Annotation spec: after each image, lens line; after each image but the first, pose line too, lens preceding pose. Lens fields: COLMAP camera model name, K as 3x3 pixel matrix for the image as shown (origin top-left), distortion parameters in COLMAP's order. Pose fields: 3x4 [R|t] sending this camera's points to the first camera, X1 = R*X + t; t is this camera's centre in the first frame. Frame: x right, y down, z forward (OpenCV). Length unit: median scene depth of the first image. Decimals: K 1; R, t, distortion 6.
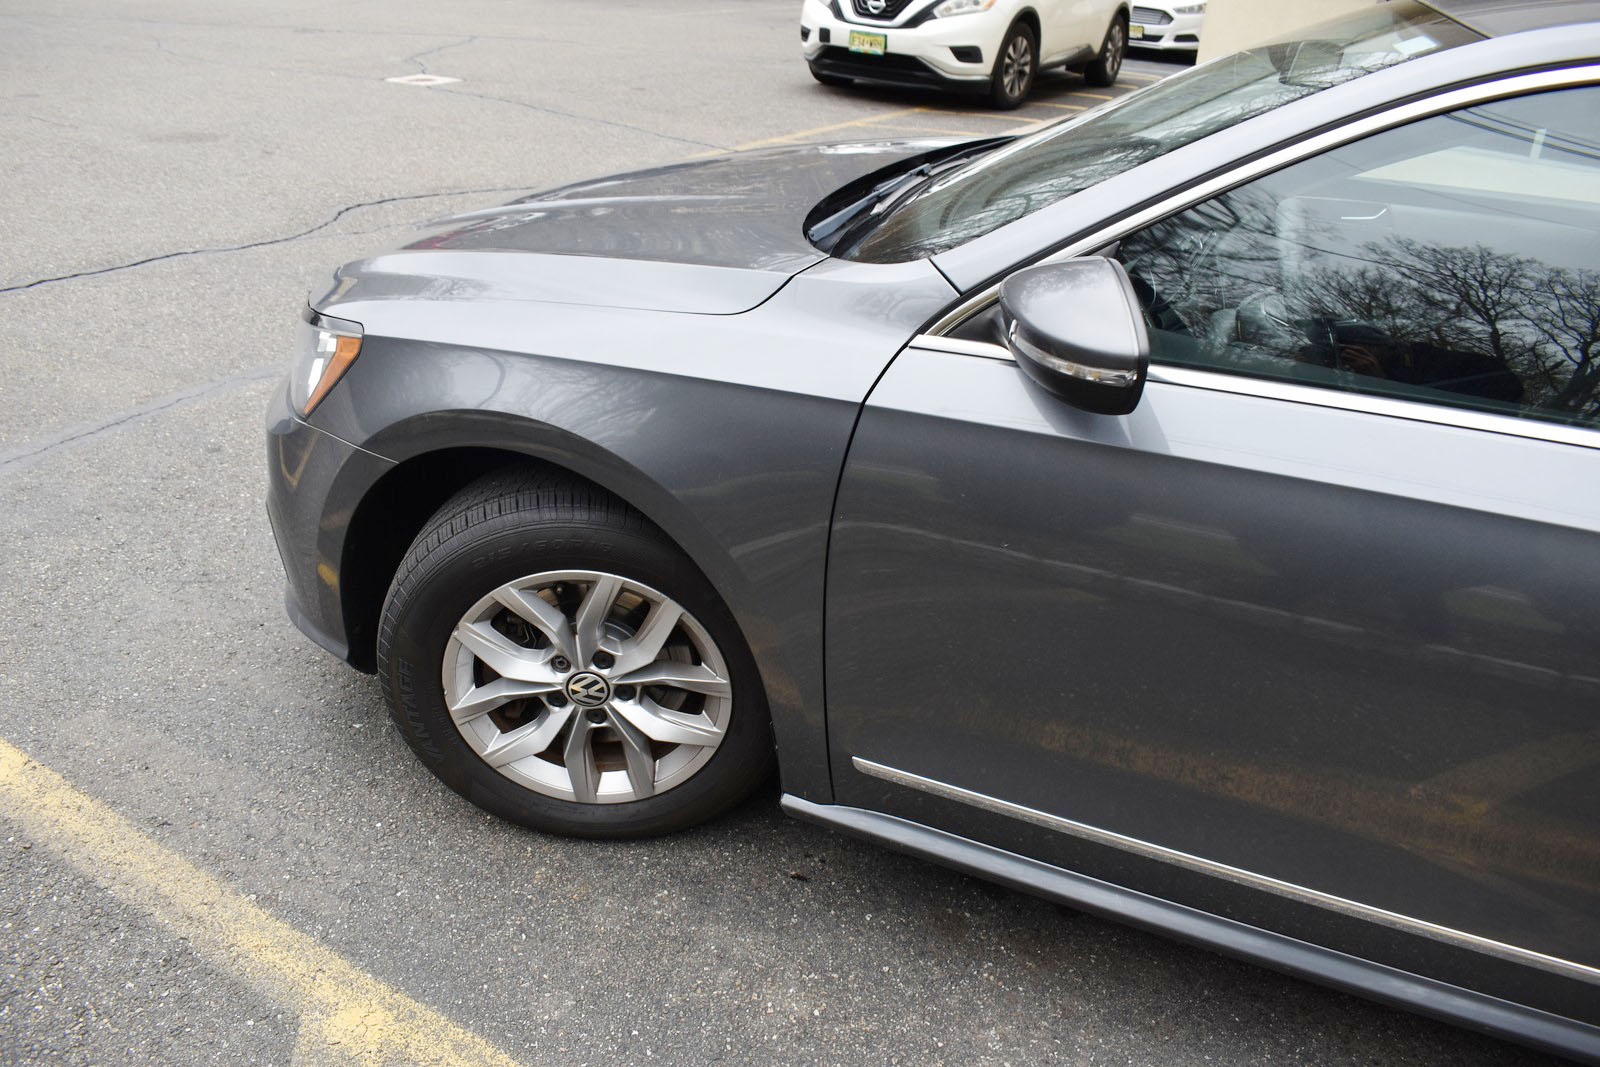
lens RADIAL K [[1234.1, 0, 792.0], [0, 1234.1, 532.3], [0, 0, 1]] dist [-0.100227, 0.015840]
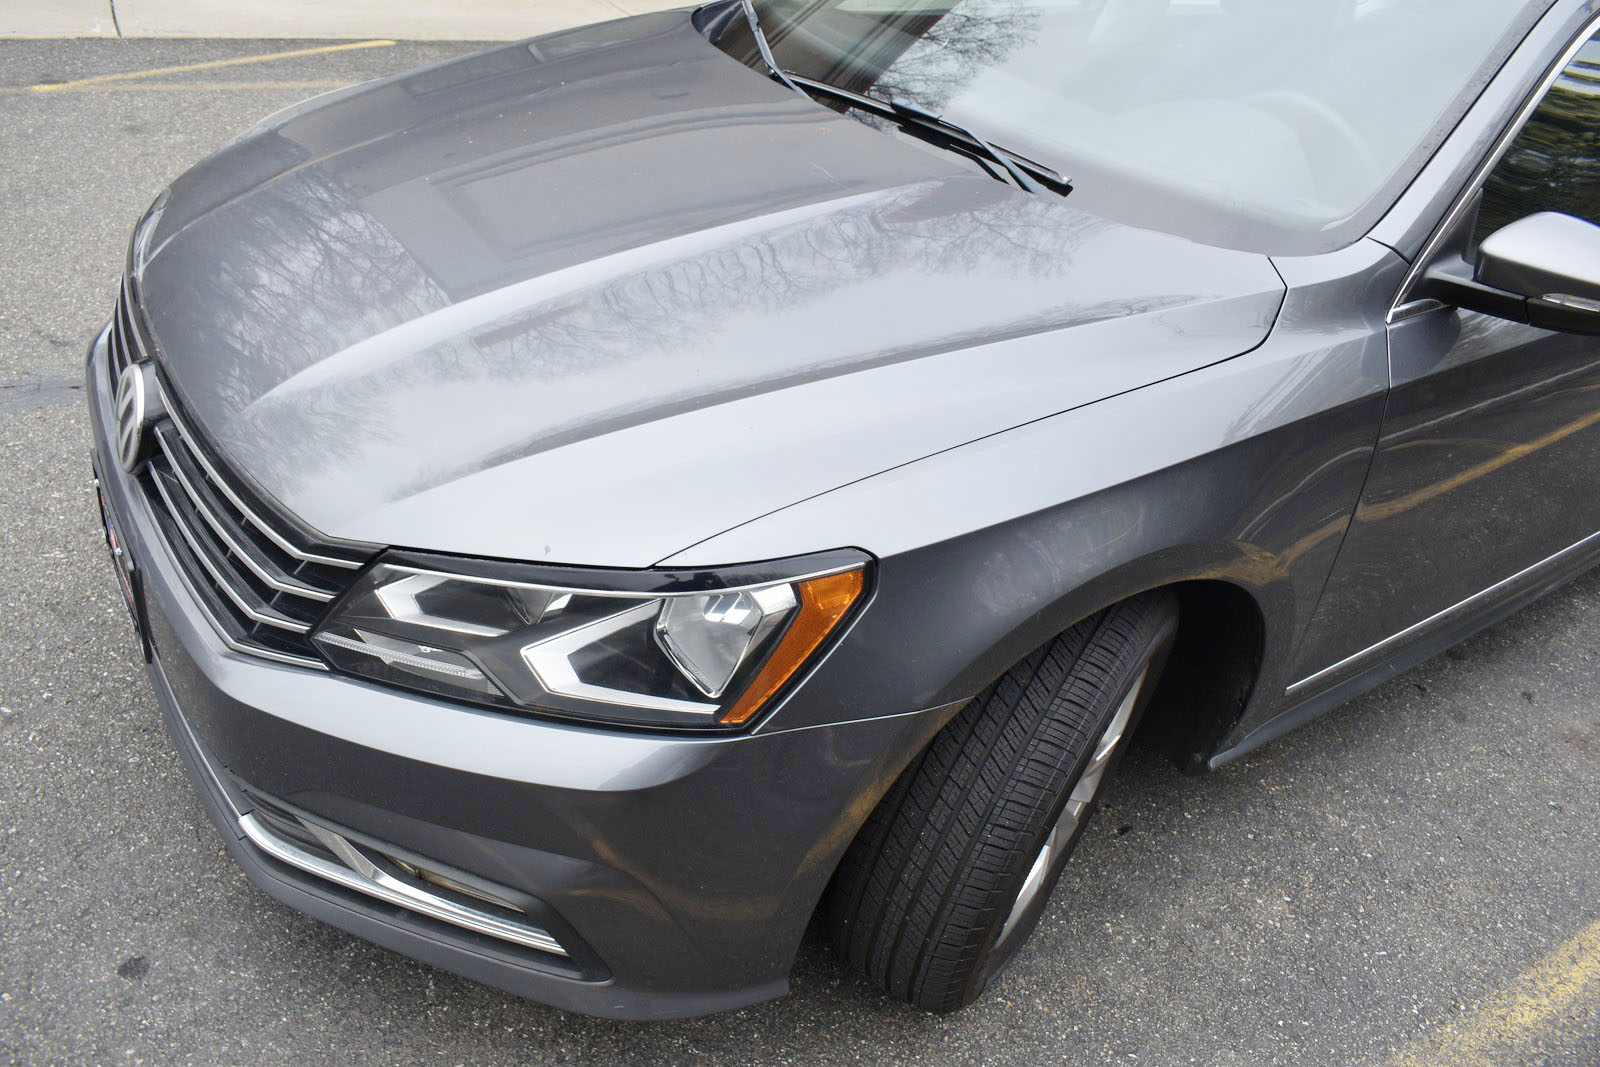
lens RADIAL K [[1234.1, 0, 792.0], [0, 1234.1, 532.3], [0, 0, 1]] dist [-0.100227, 0.015840]
pose [[0.533554, -0.451745, 0.715014, -0.849292], [0.296457, 0.891661, 0.342131, -0.419595], [-0.792107, 0.029426, 0.609673, 0.648729]]
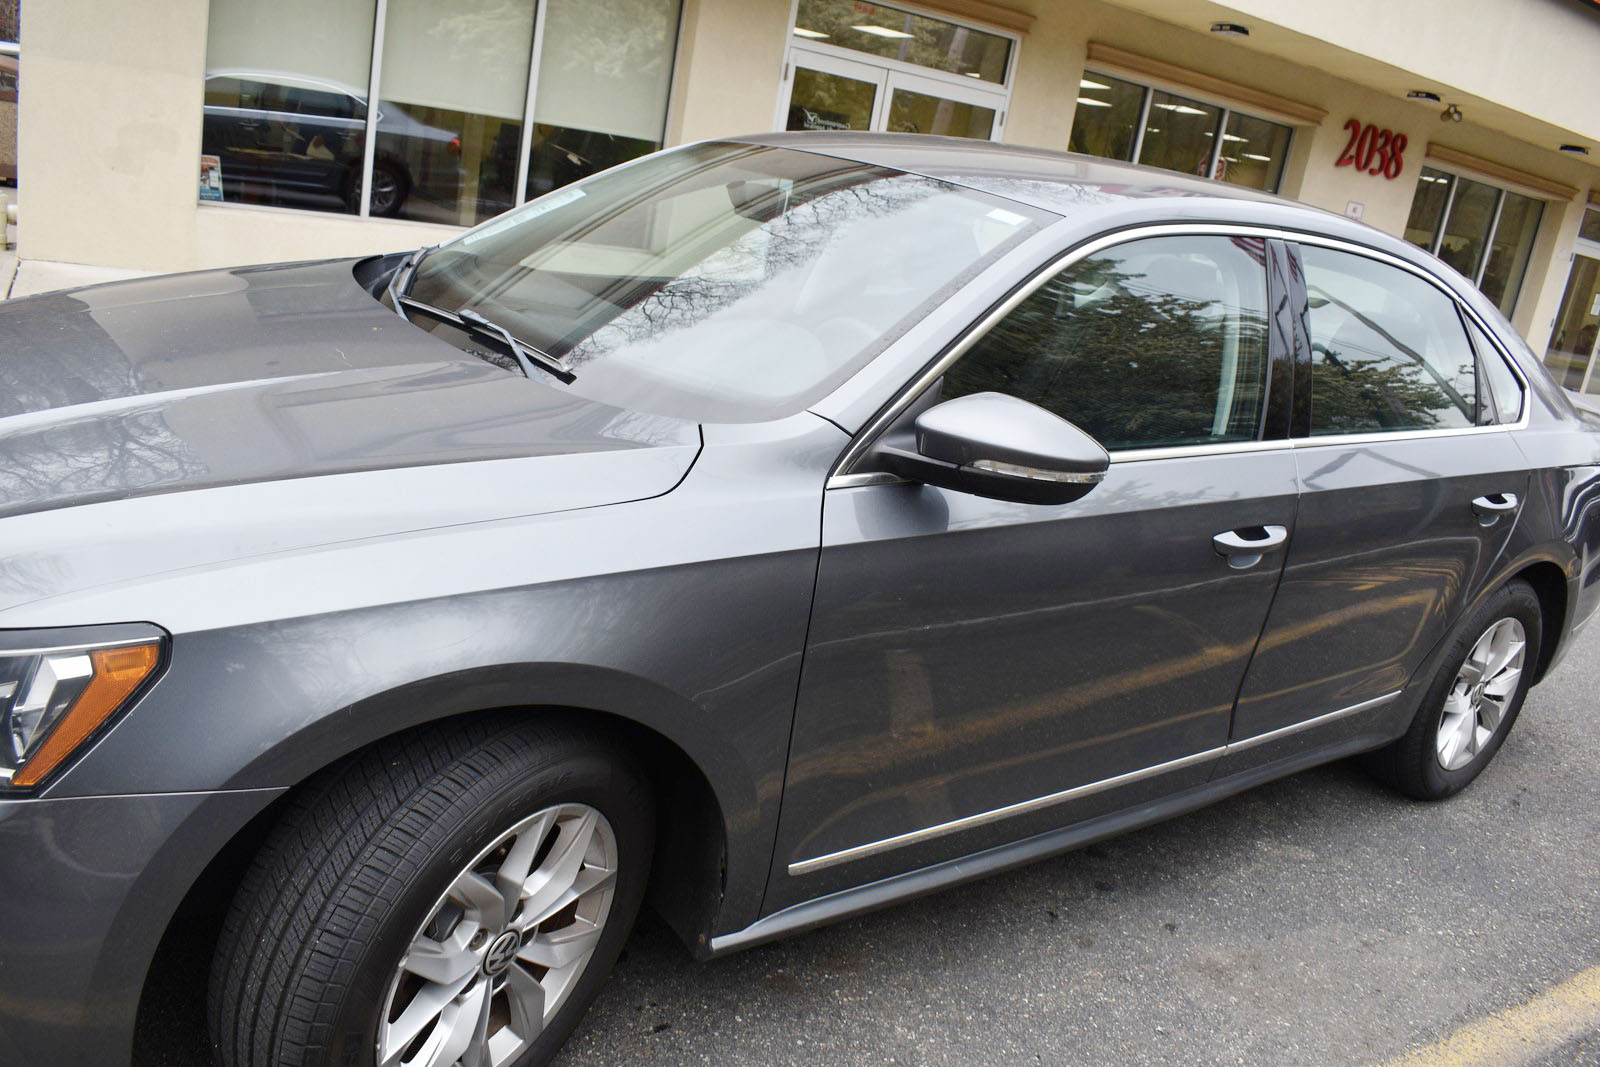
lens RADIAL K [[1234.1, 0, 792.0], [0, 1234.1, 532.3], [0, 0, 1]] dist [-0.100227, 0.015840]
pose [[0.519558, -0.232480, 0.822200, -0.726961], [0.261543, 0.959355, 0.105989, -0.201862], [-0.813422, 0.159974, 0.559244, 0.326805]]
